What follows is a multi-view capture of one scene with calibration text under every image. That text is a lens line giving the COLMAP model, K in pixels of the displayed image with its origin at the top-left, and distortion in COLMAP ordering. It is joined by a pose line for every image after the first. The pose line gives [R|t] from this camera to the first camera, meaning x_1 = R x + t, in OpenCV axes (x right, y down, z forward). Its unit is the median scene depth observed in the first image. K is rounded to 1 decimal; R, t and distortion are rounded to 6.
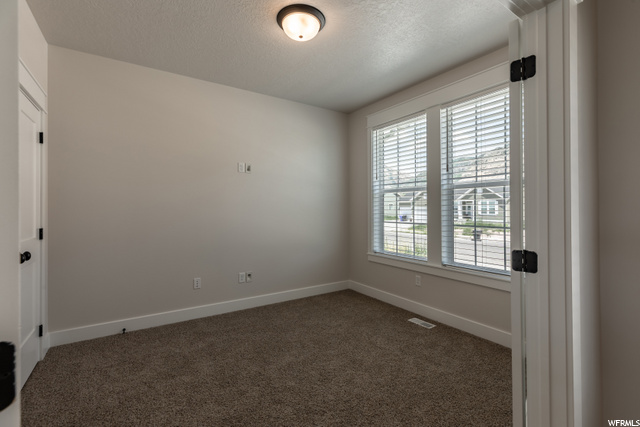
lens RADIAL K [[289.5, 0, 324.1], [0, 289.5, 213.9], [0, 0, 1]] dist [0.001858, -0.000913]
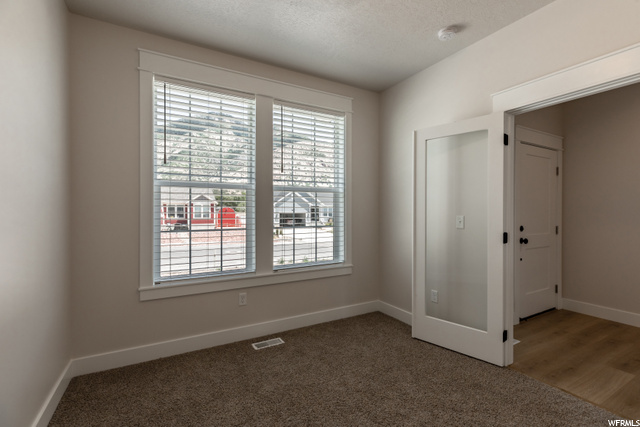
lens RADIAL K [[289.5, 0, 322.9], [0, 289.5, 214.2], [0, 0, 1]] dist [0.001858, -0.000913]
pose [[0.065867, -0.010617, 0.997772, -0.493695], [0.015897, 0.999828, 0.009589, -0.013342], [-0.997702, 0.015230, 0.066024, 0.751180]]
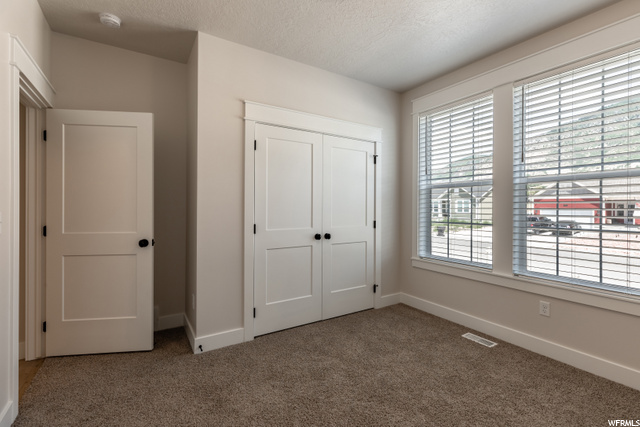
lens RADIAL K [[289.5, 0, 336.8], [0, 289.5, 211.4], [0, 0, 1]] dist [0.001858, -0.000913]
pose [[0.999925, 0.002114, 0.012055, -0.109611], [-0.002095, 0.999997, -0.001597, -0.003028], [-0.012058, 0.001571, 0.999926, 0.164809]]
